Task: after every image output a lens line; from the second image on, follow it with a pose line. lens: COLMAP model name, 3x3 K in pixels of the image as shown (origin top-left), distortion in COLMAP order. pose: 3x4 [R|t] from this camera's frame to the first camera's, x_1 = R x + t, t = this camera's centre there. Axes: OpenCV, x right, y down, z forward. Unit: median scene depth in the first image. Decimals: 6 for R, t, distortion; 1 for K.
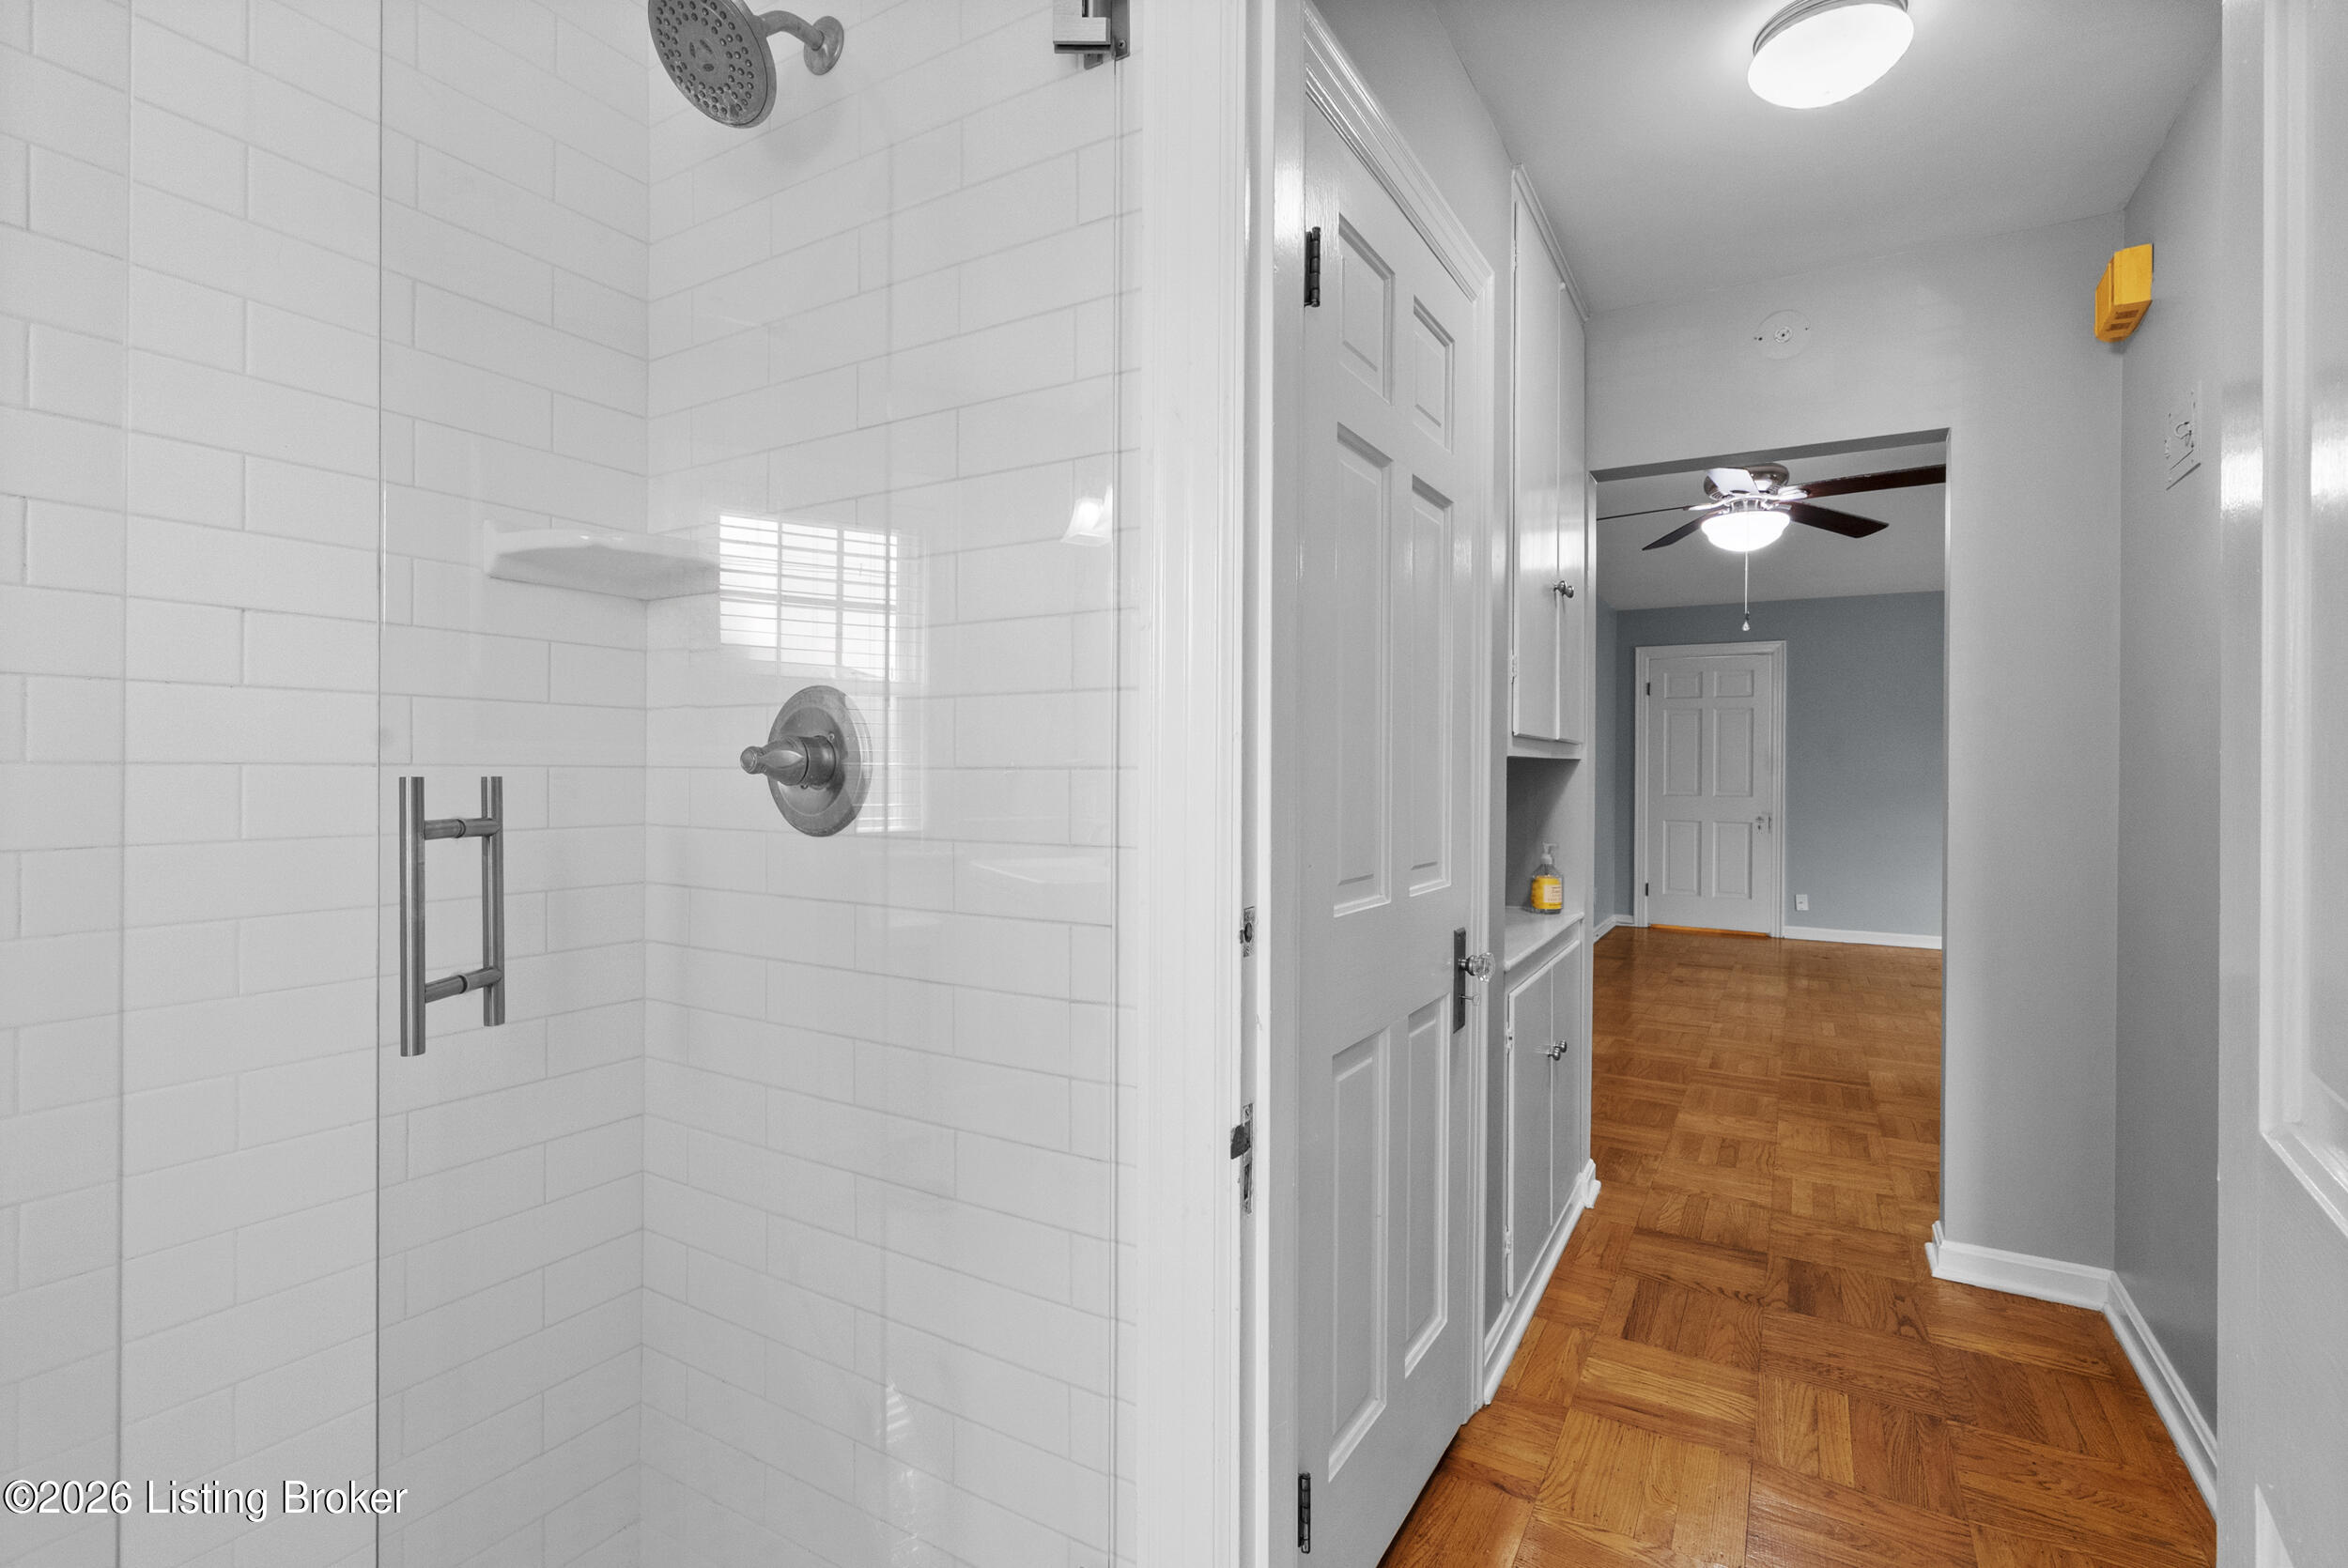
lens RADIAL K [[1055.0, 0, 1180.0], [0, 1055.0, 774.1], [0, 0, 1]] dist [-0.001695, 0.000501]
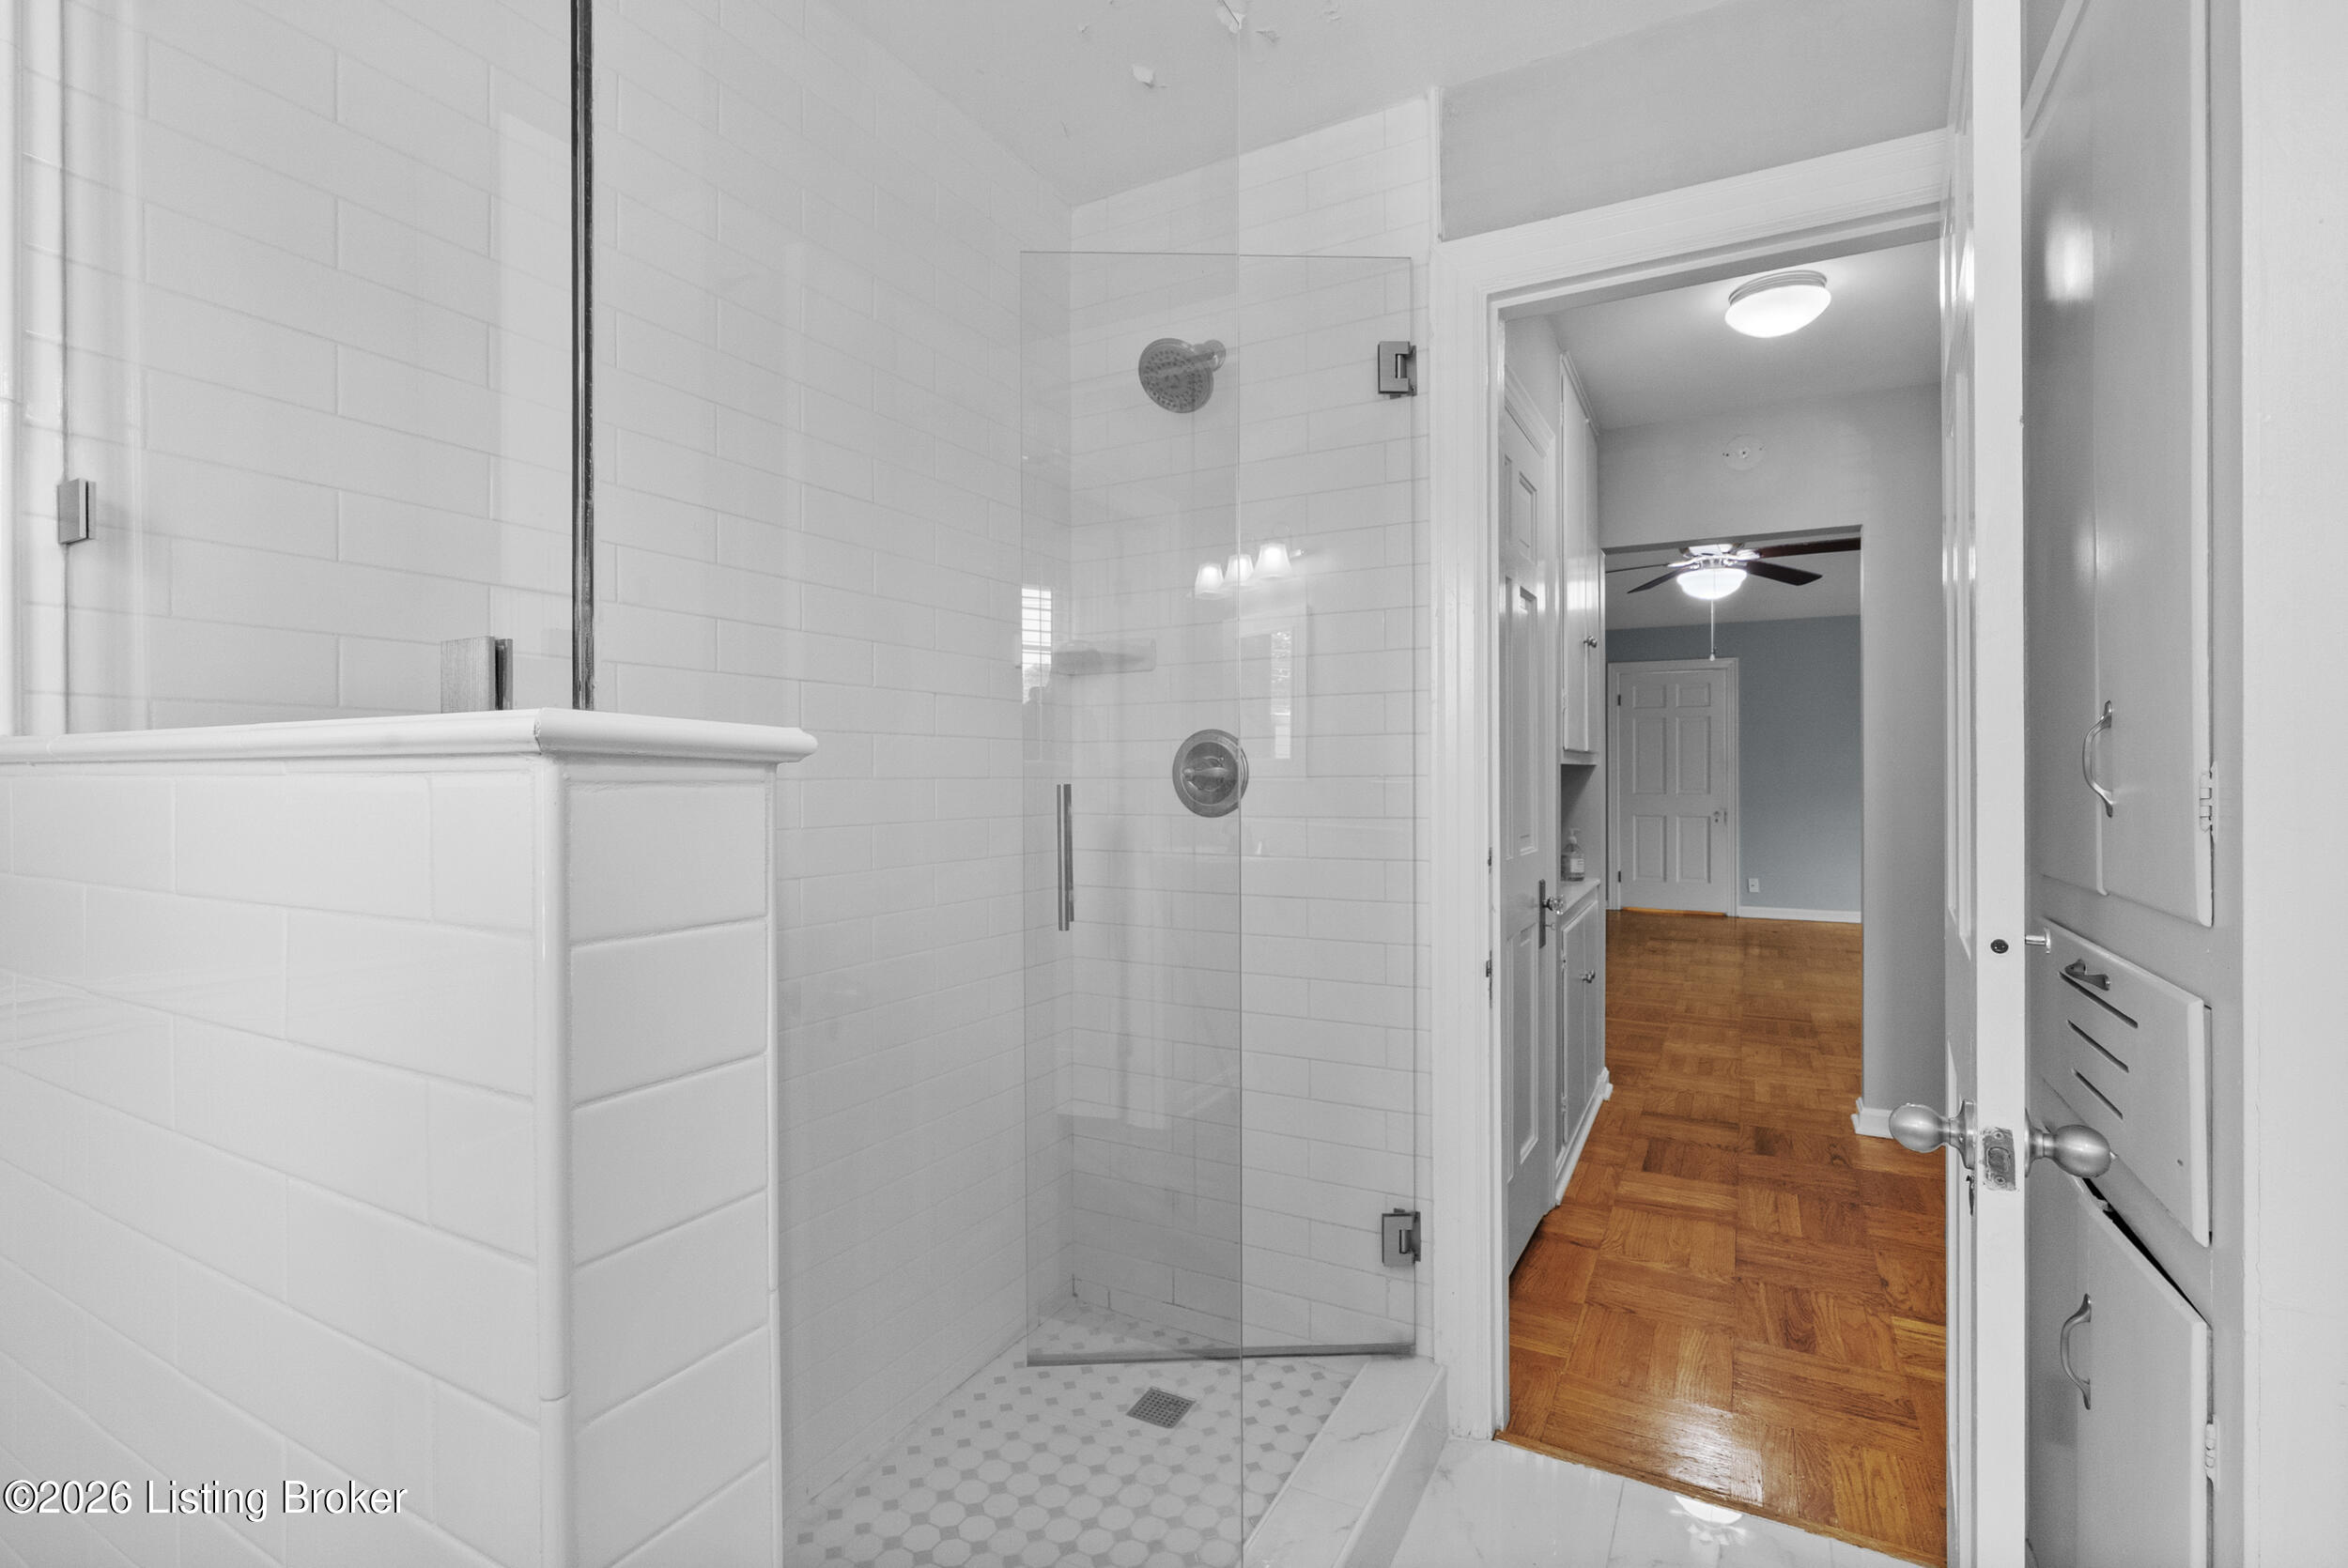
lens RADIAL K [[1098.7, 0, 1148.5], [0, 1098.7, 778.2], [0, 0, 1]] dist [-0.003891, 0.000948]
pose [[0.999325, -0.009645, 0.035449, -0.258910], [0.009660, 0.999953, -0.000271, -0.002182], [-0.035444, 0.000613, 0.999371, -0.403034]]
